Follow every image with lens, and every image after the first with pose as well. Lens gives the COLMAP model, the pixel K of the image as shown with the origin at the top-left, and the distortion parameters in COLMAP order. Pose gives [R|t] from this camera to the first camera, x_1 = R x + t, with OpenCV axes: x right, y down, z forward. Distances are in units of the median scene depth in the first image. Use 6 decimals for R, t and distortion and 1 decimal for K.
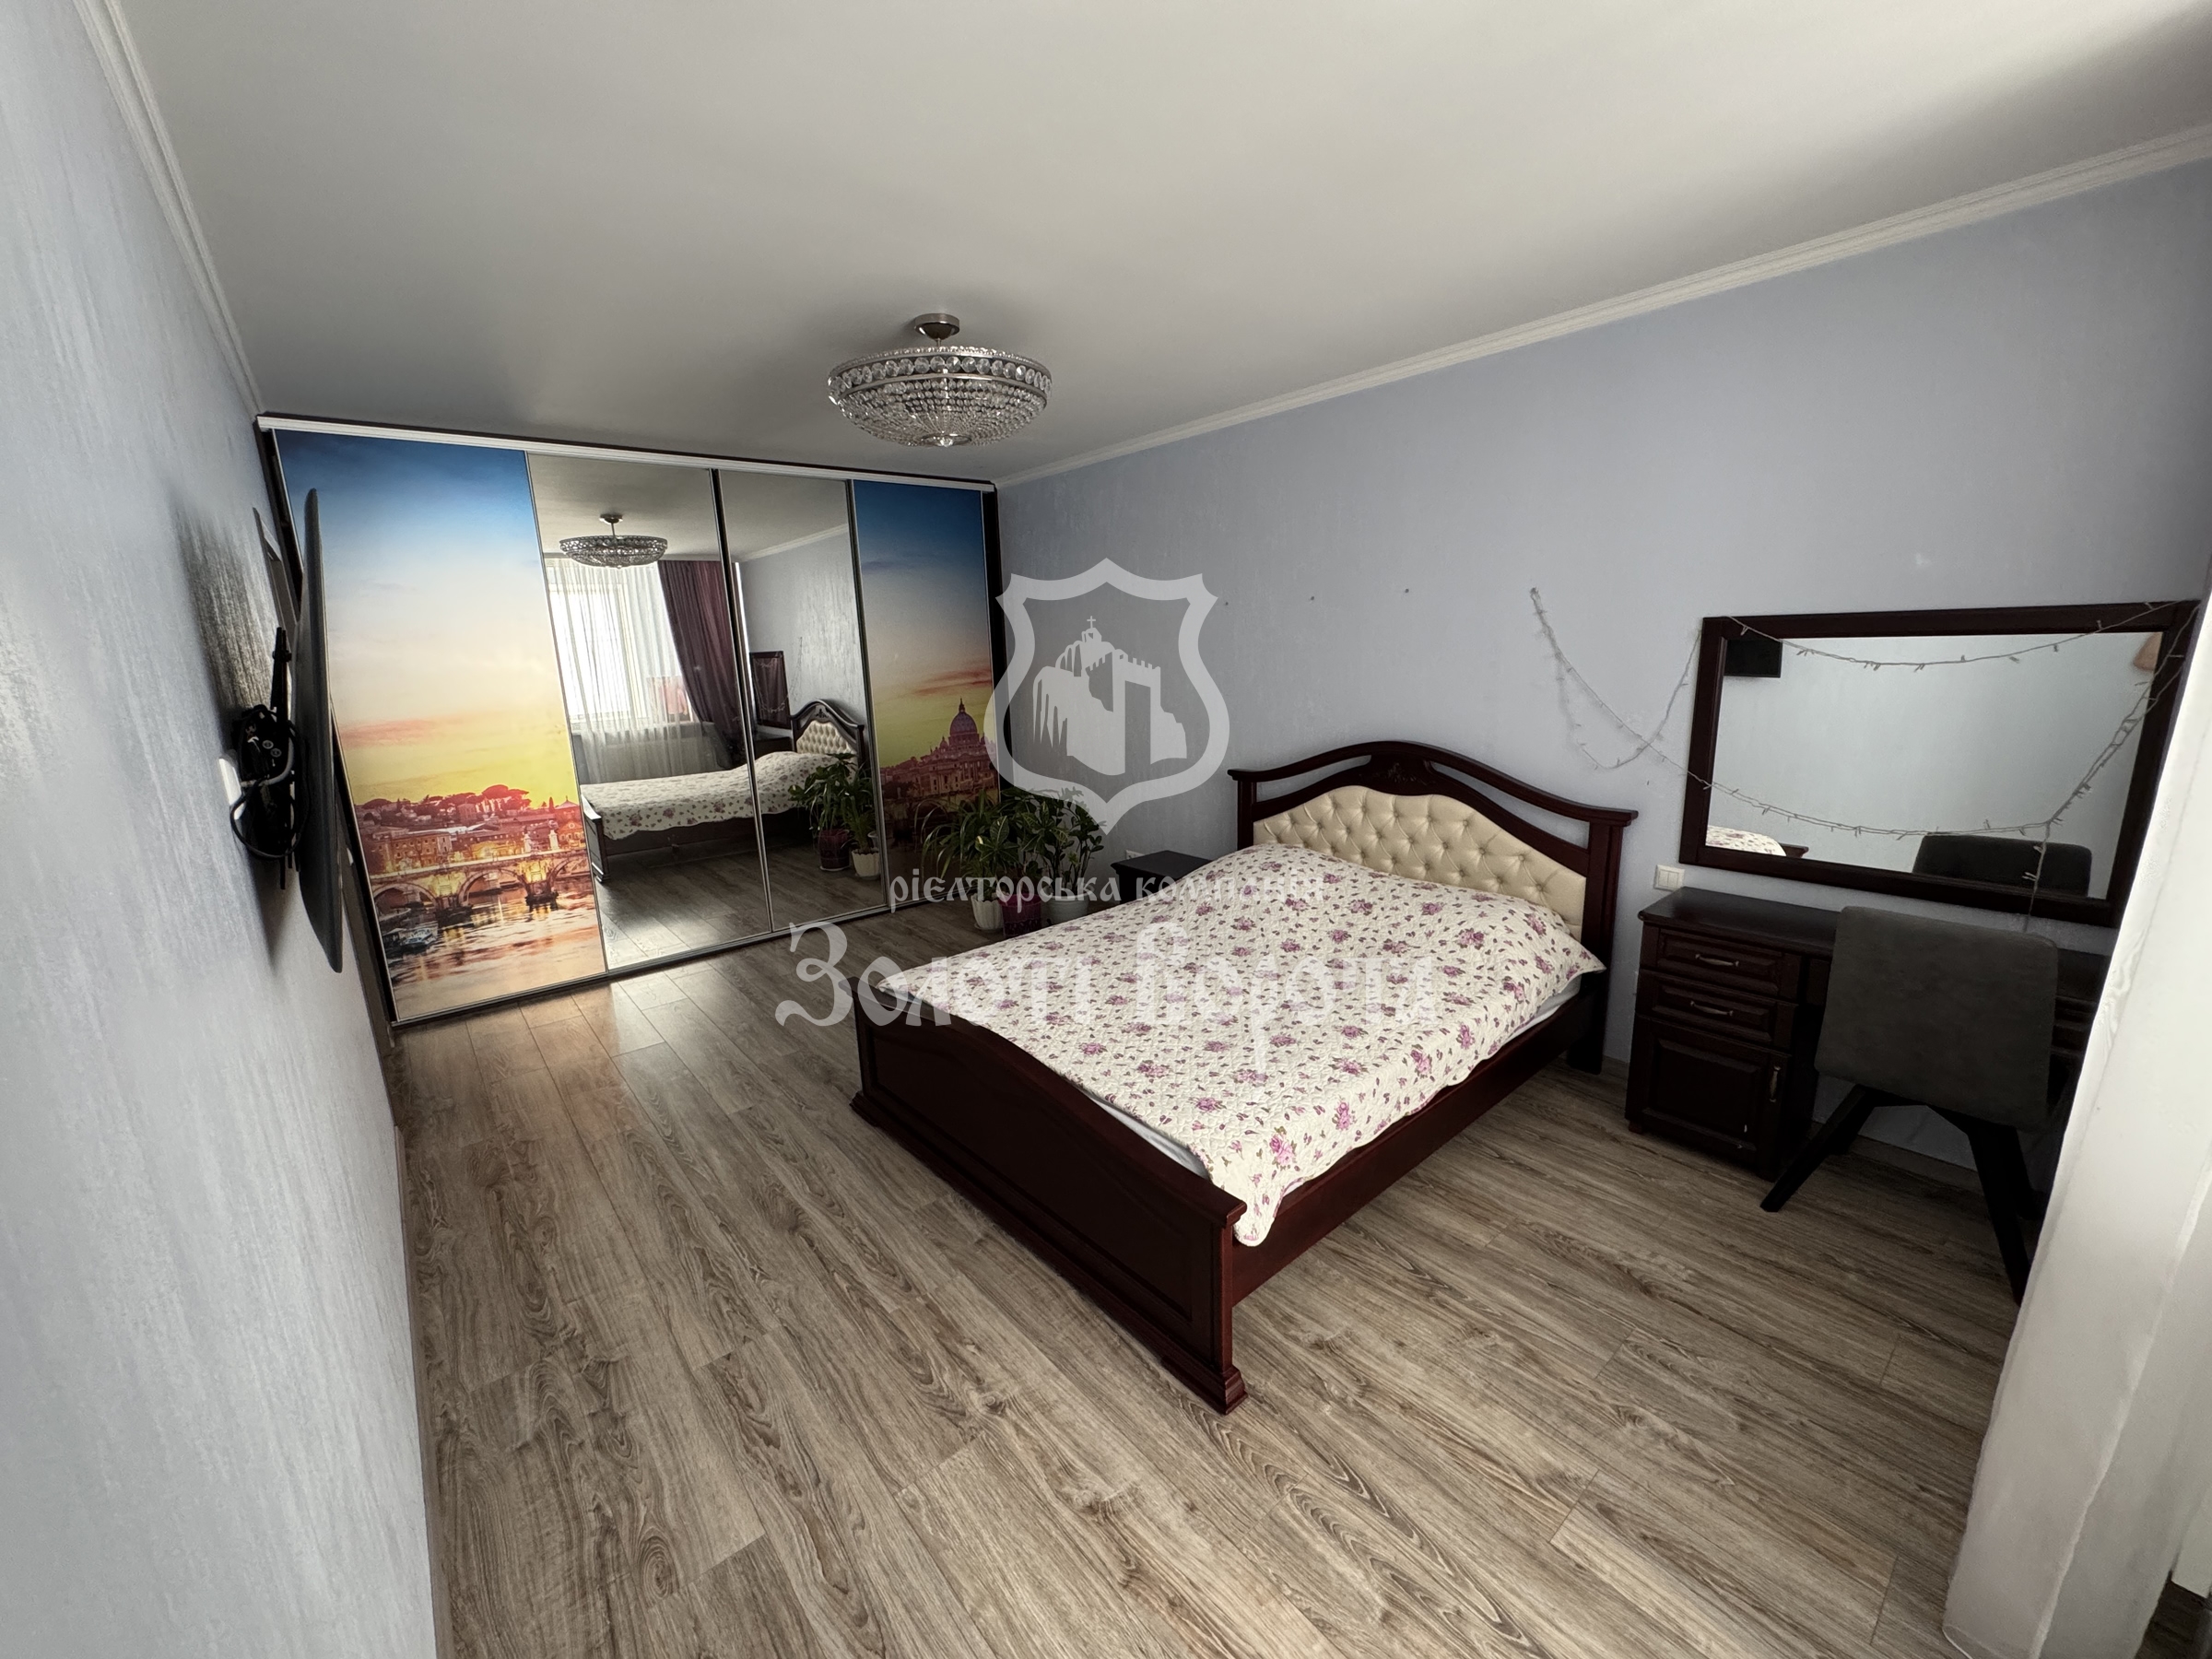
lens RADIAL K [[909.8, 0, 1102.3], [0, 909.8, 796.5], [0, 0, 1]] dist [-0.001086, -0.000356]
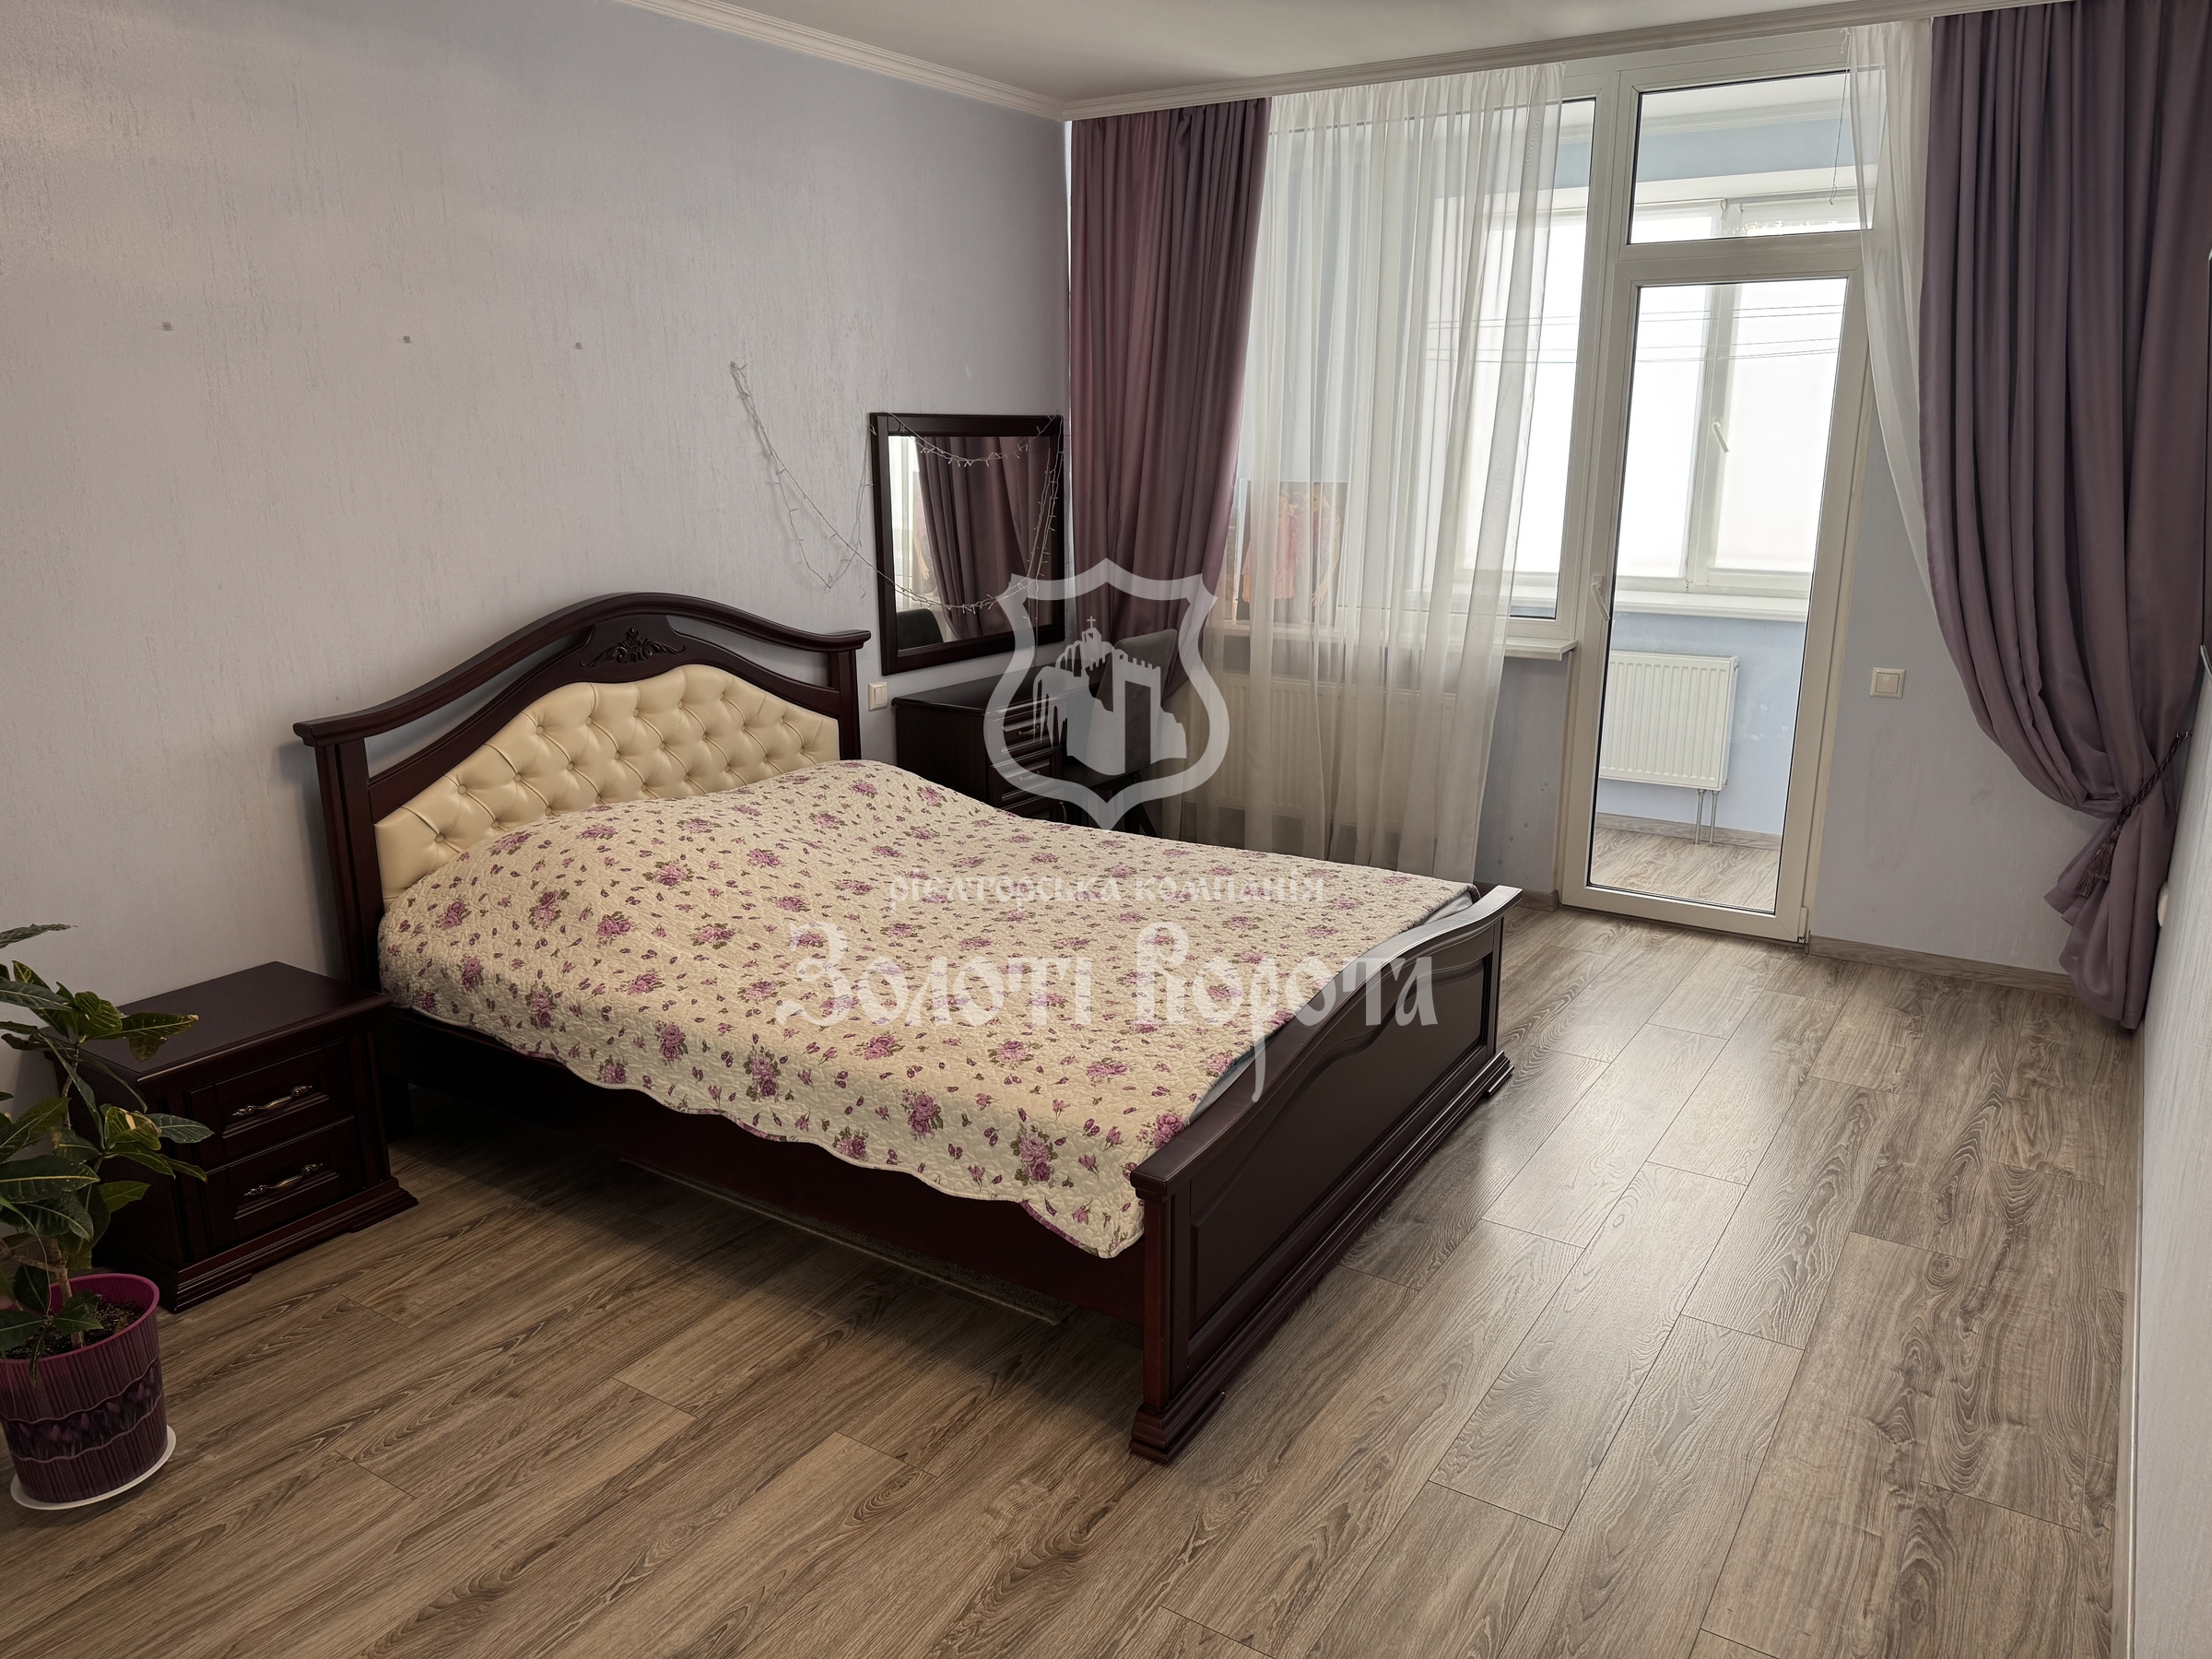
lens RADIAL K [[1550.4, 0, 1106.0], [0, 1550.4, 829.5], [0, 0, 1]] dist [0.059074, -0.075632]
pose [[-0.310016, -0.204393, 0.928501, -1.004975], [0.169701, 0.949037, 0.265575, -0.170692], [-0.935463, 0.239900, -0.259531, 1.275557]]
